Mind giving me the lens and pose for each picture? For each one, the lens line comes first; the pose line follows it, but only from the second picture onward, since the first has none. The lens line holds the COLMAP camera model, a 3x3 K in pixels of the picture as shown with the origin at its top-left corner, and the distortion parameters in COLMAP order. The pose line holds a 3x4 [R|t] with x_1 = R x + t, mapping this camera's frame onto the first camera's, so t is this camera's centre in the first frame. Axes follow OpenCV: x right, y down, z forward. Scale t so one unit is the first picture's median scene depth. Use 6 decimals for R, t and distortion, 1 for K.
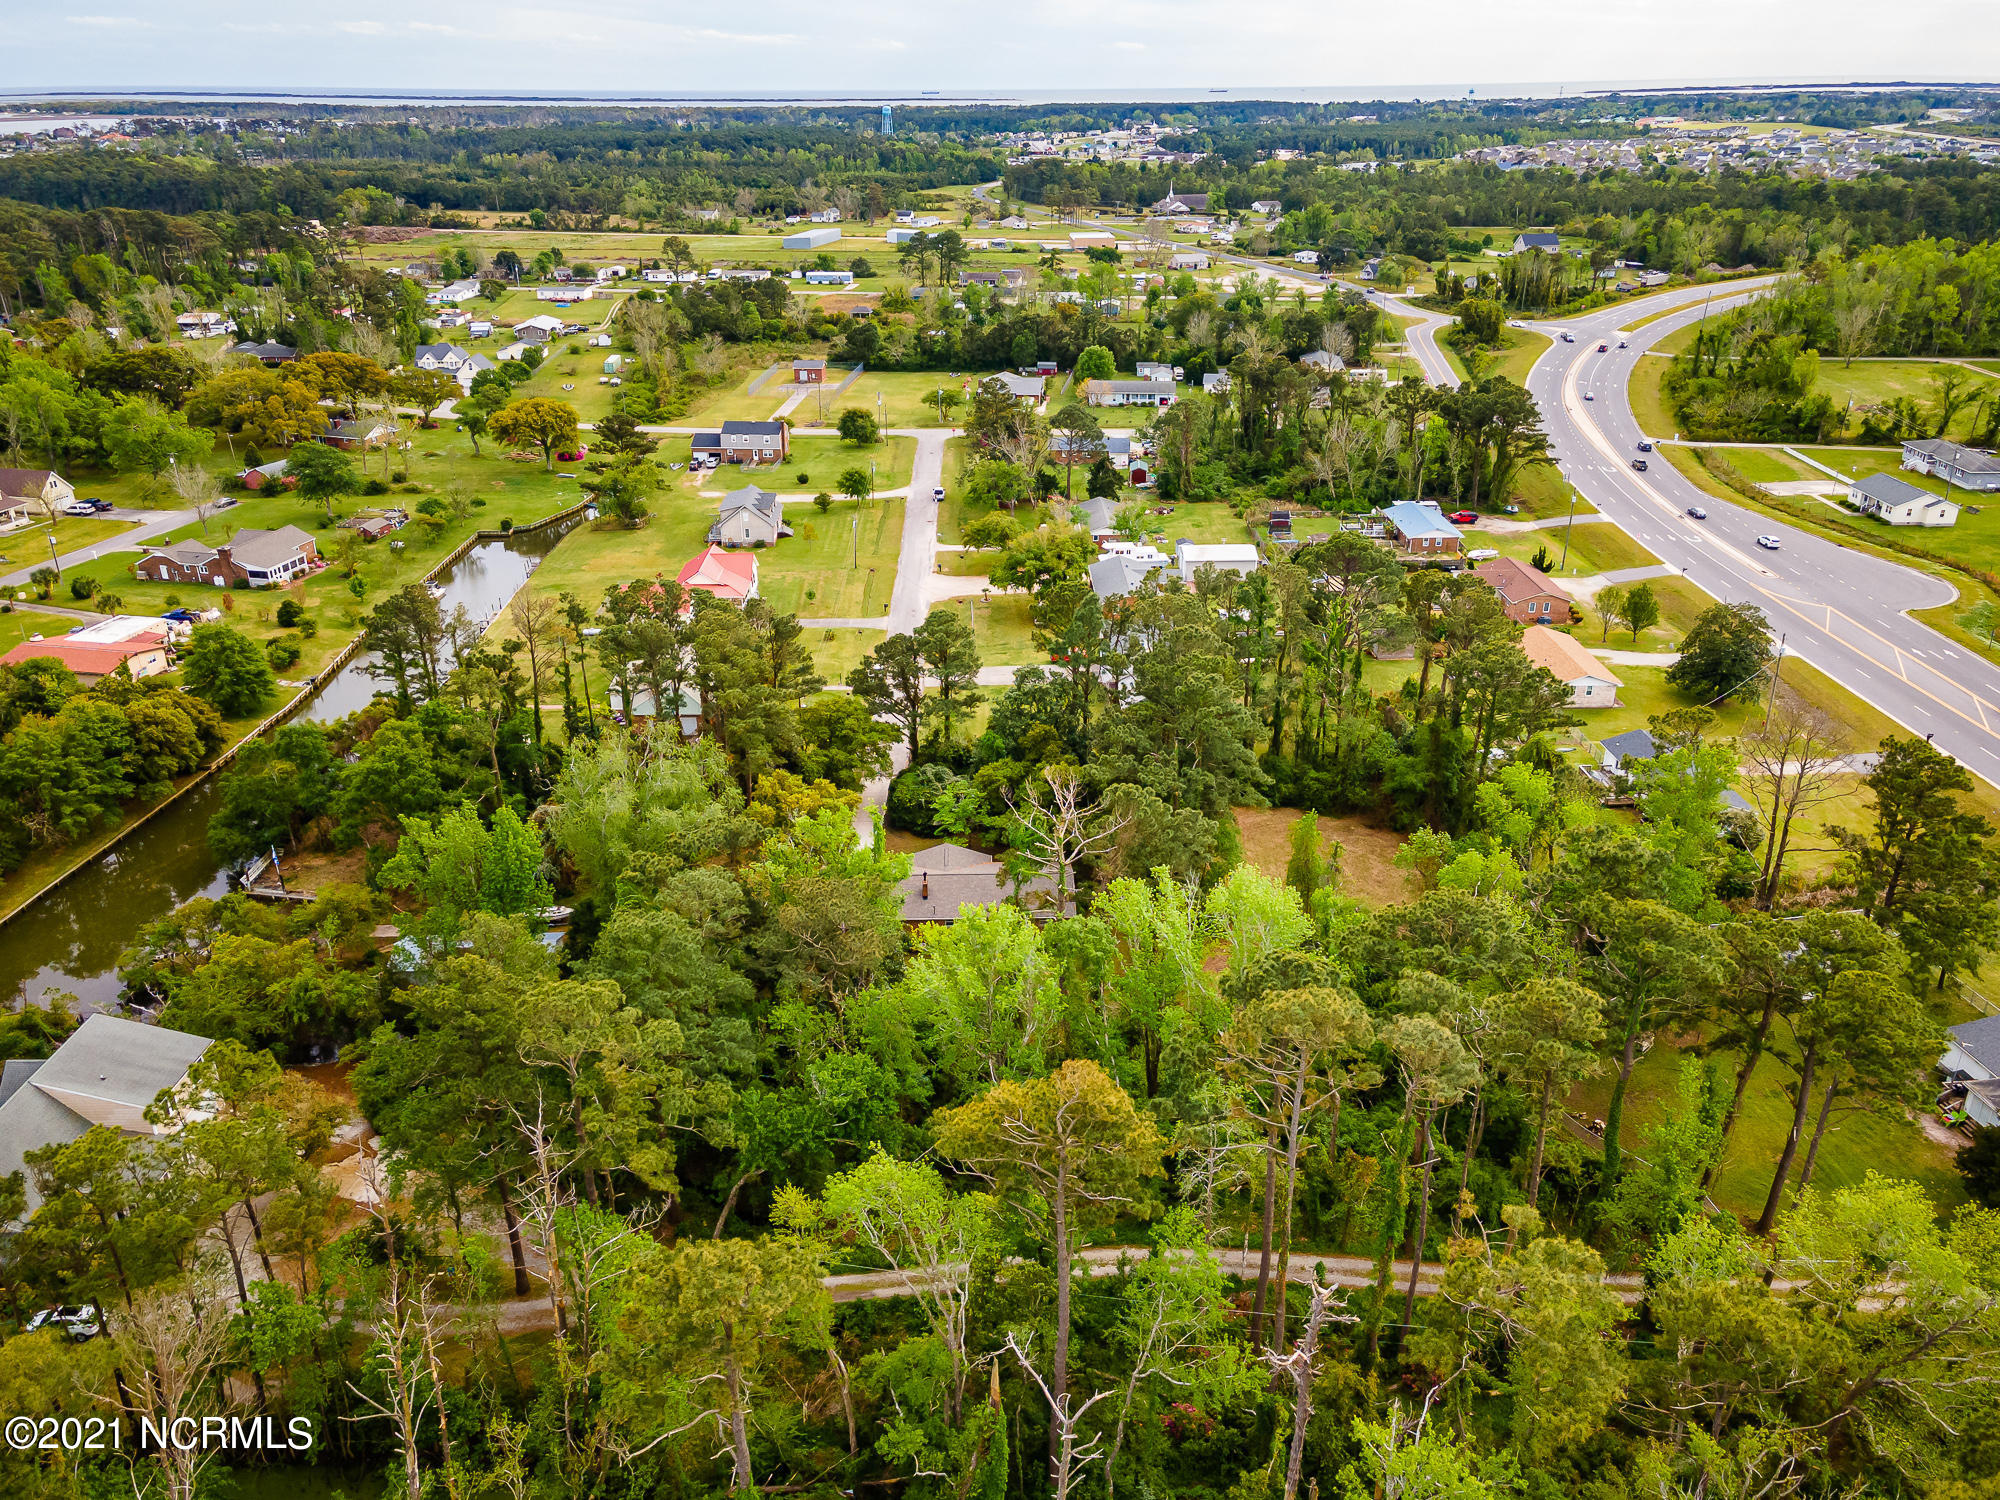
lens RADIAL K [[1428.4, 0, 1005.0], [0, 1428.4, 748.1], [0, 0, 1]] dist [0.028195, 0.000645]
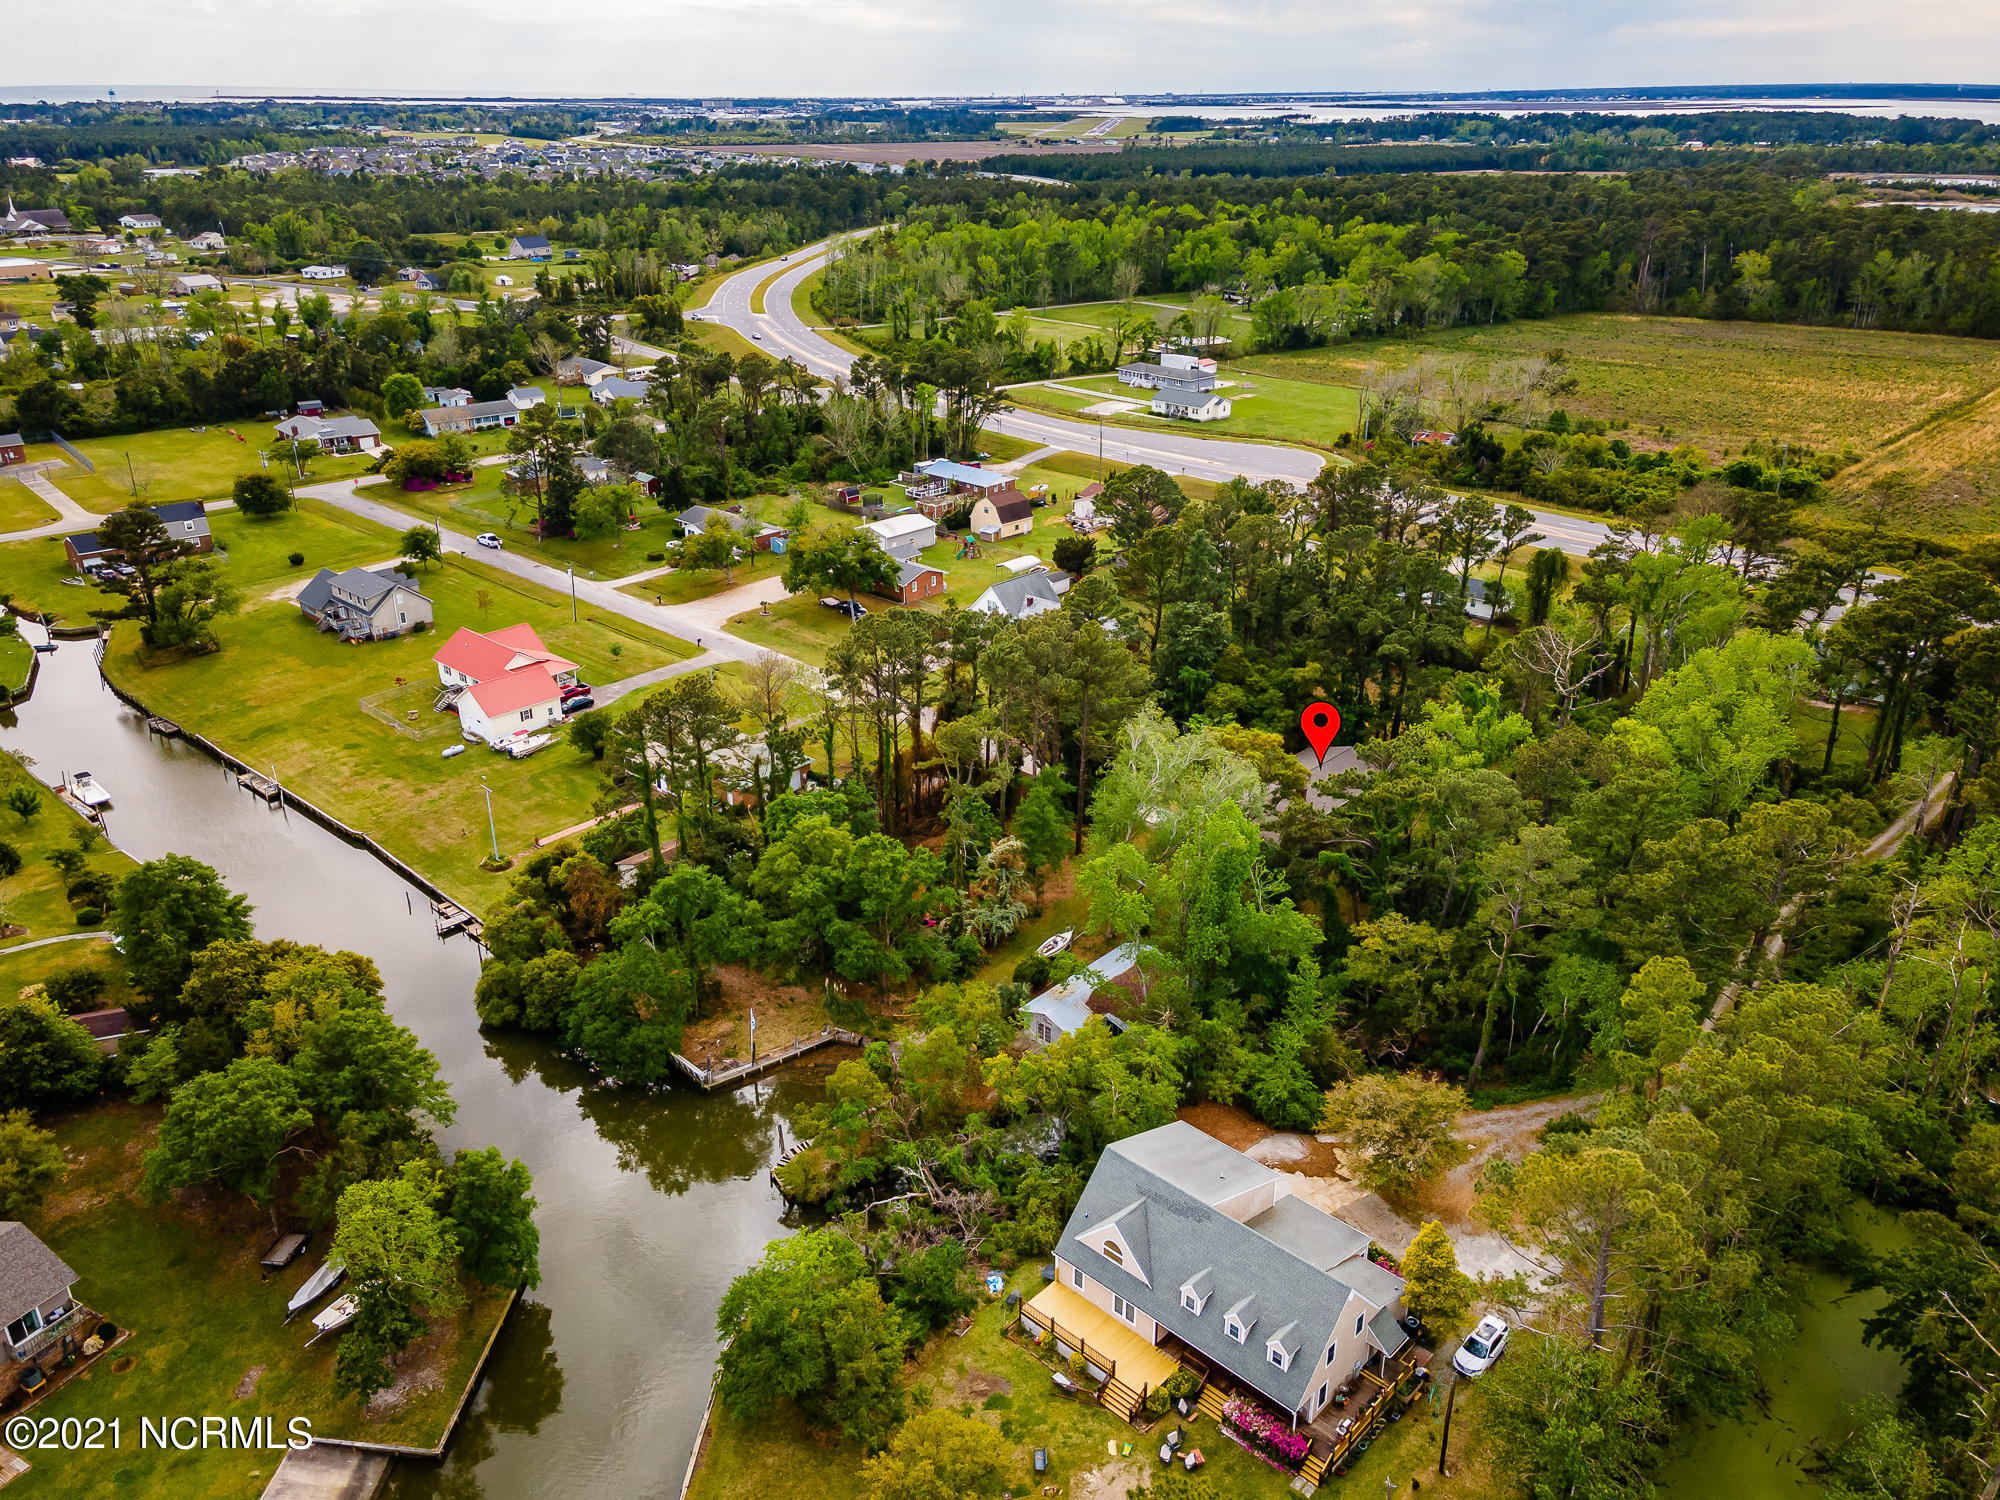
lens RADIAL K [[1428.4, 0, 1002.4], [0, 1428.4, 752.6], [0, 0, 1]] dist [0.028195, 0.000645]
pose [[0.697037, -0.292071, 0.654854, -0.462666], [0.293906, 0.949413, 0.110608, -0.060446], [-0.654032, 0.115367, 0.747618, 0.147290]]
